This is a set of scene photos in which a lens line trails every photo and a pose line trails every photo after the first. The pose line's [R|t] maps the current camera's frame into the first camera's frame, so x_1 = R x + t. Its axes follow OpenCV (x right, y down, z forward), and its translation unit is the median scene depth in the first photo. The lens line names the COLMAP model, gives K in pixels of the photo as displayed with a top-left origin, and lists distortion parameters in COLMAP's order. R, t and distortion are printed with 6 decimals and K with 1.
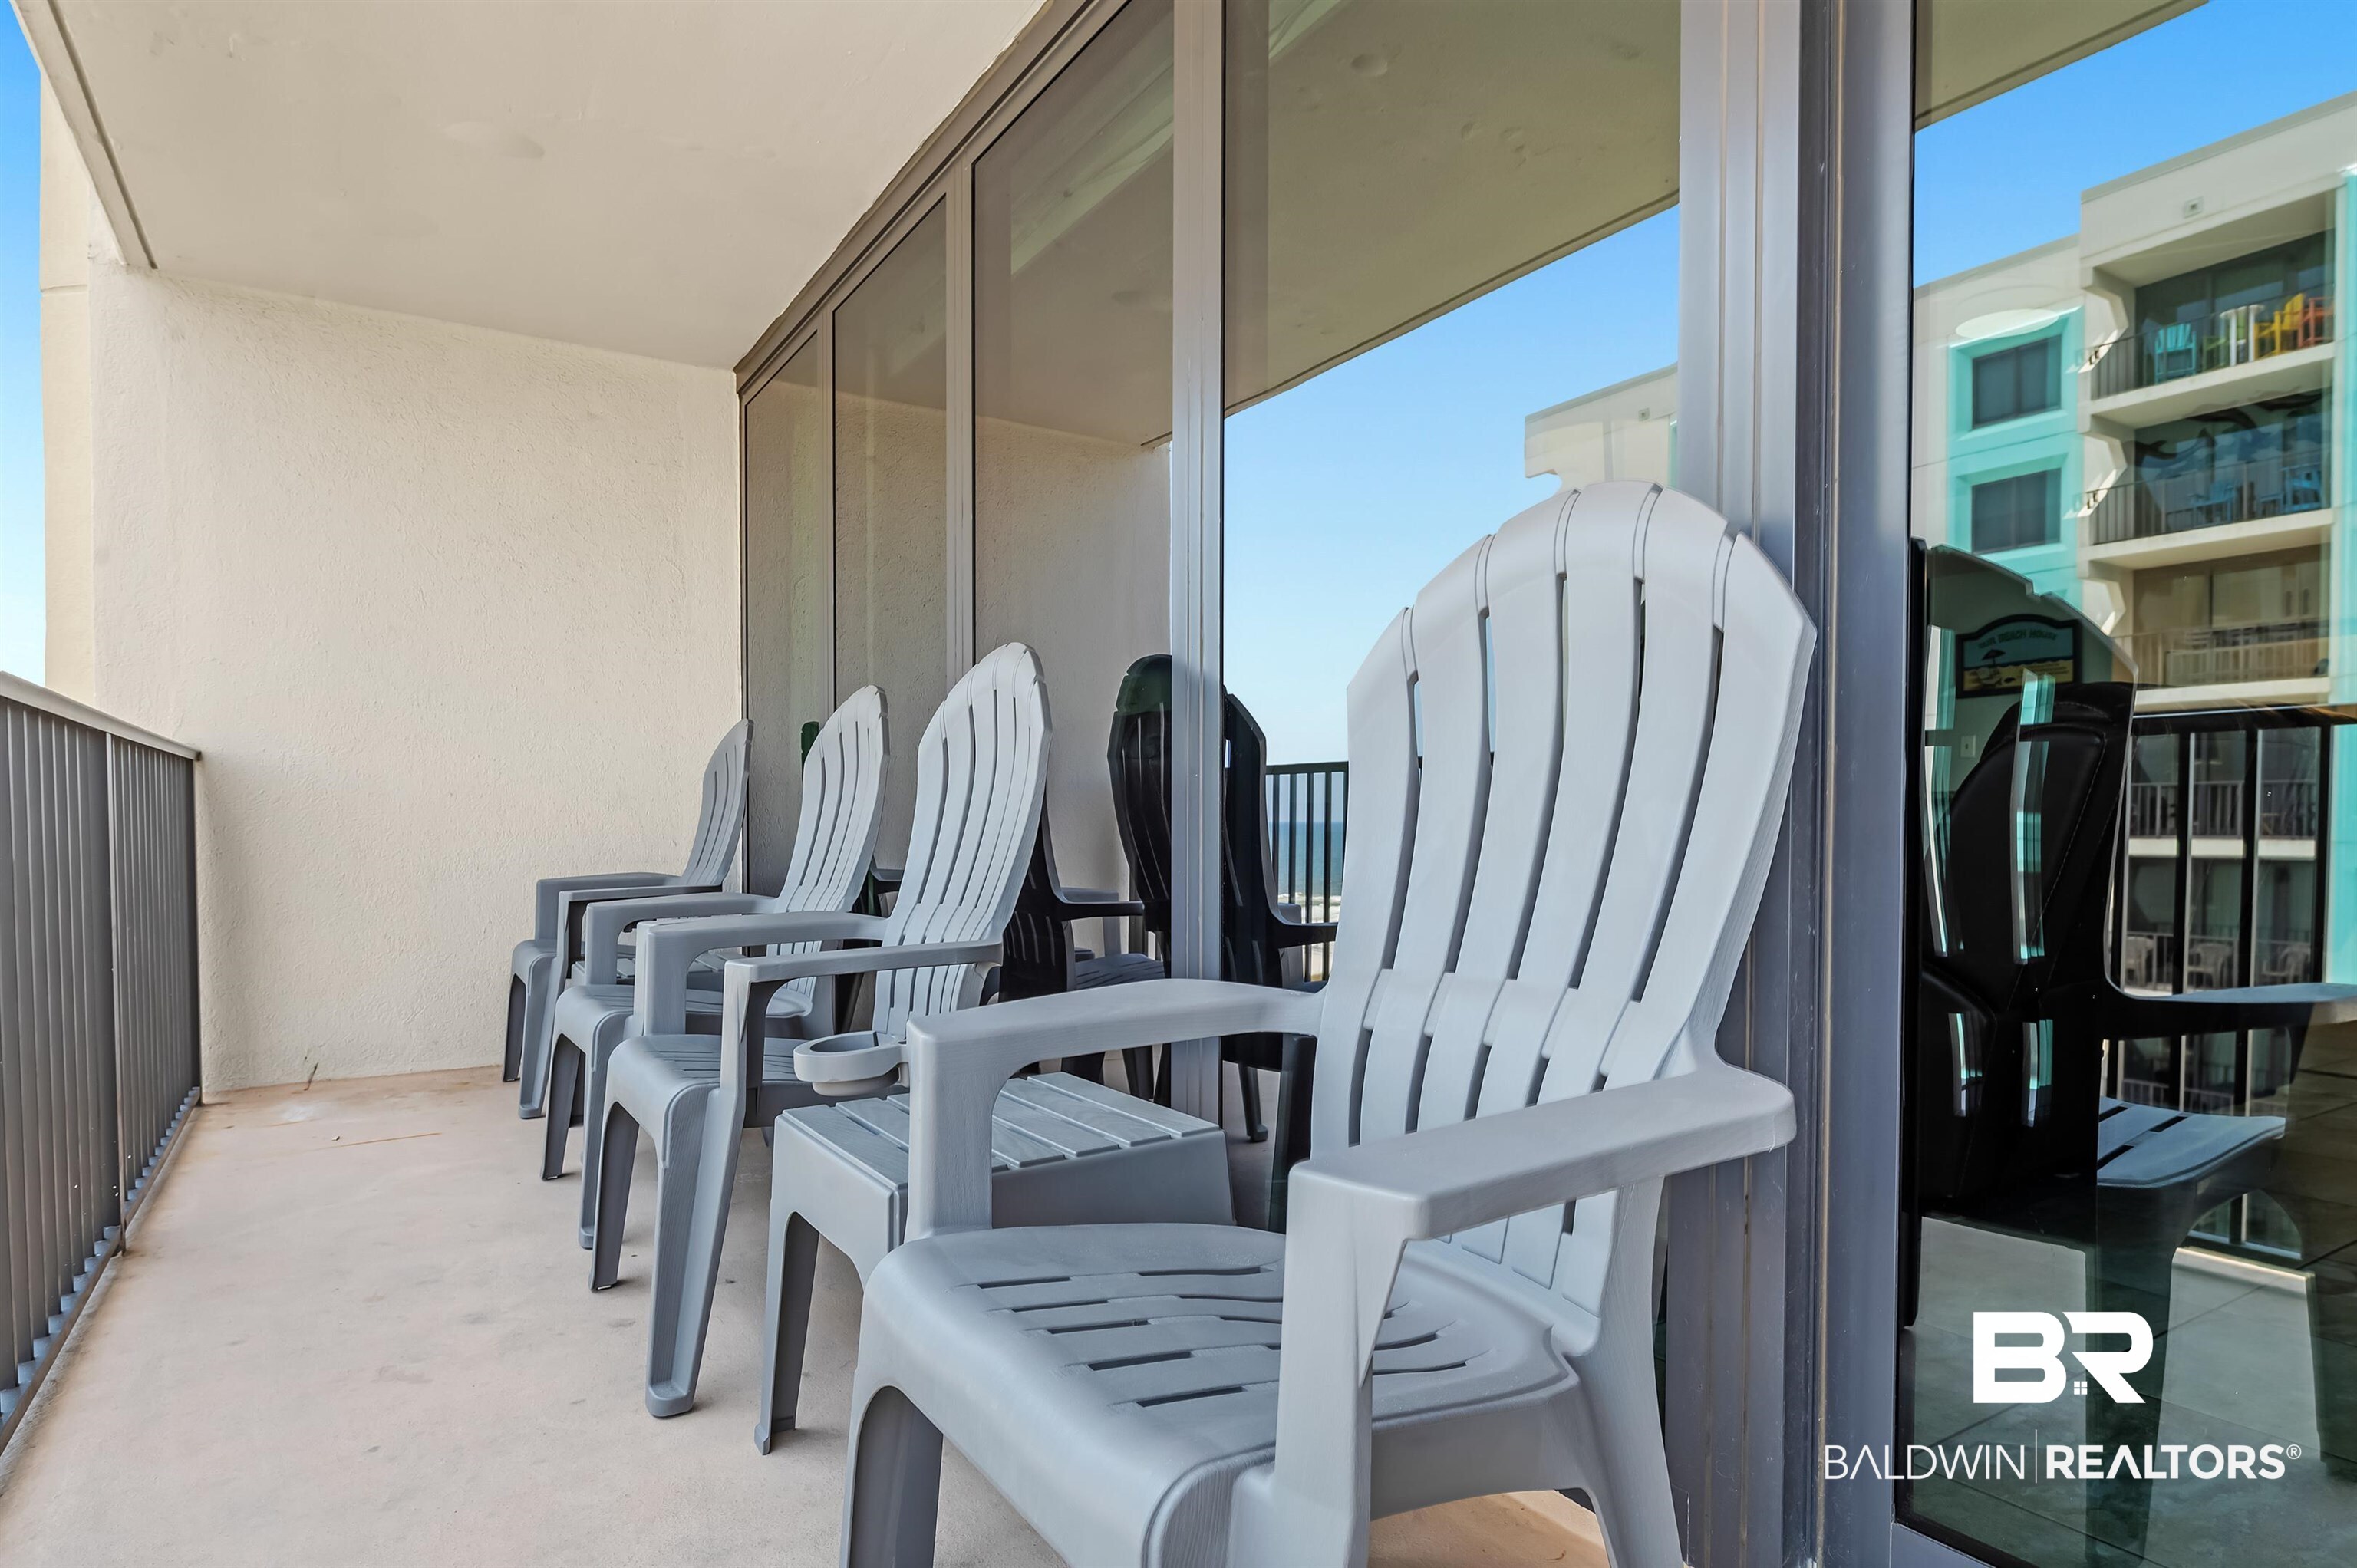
lens RADIAL K [[1318.3, 0, 1191.0], [0, 1318.3, 866.6], [0, 0, 1]] dist [-0.002343, -0.002276]
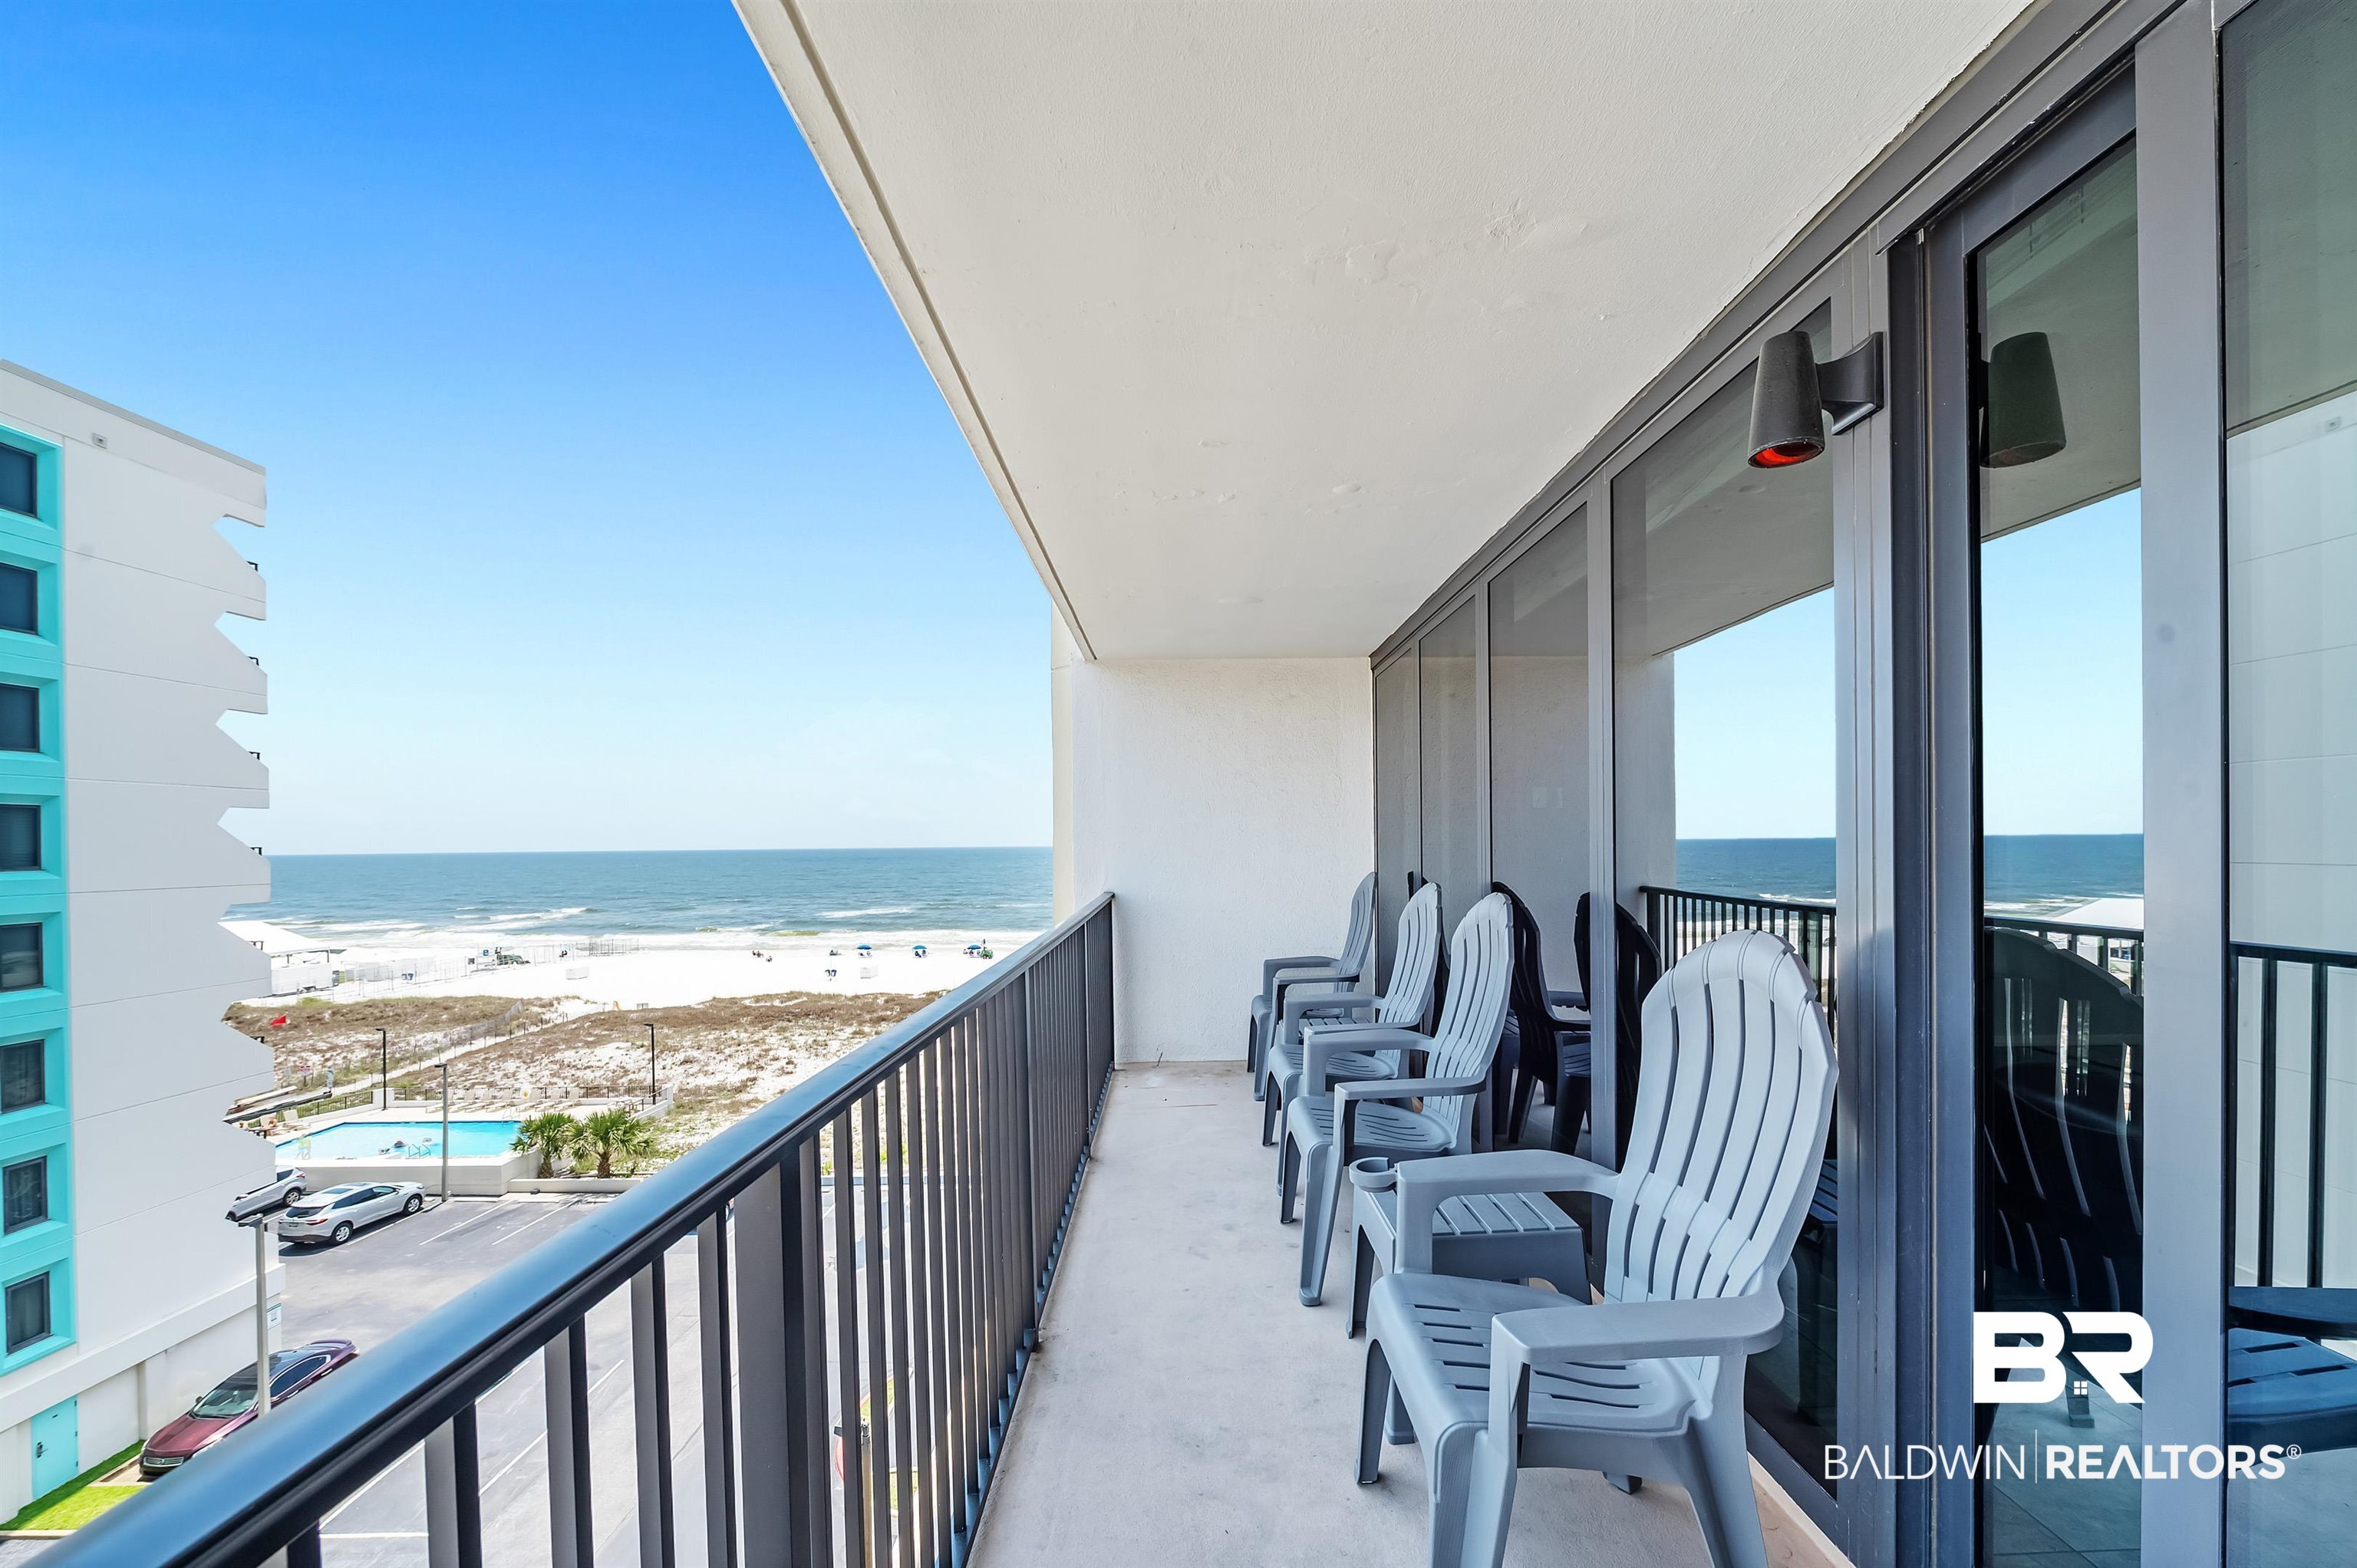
lens RADIAL K [[949.2, 0, 1173.9], [0, 949.2, 843.6], [0, 0, 1]] dist [-0.005959, -0.001210]
pose [[0.842453, -0.011289, -0.538651, 0.154000], [-0.001368, 0.999732, -0.023092, -0.178563], [0.538768, 0.020191, 0.842212, -0.249506]]
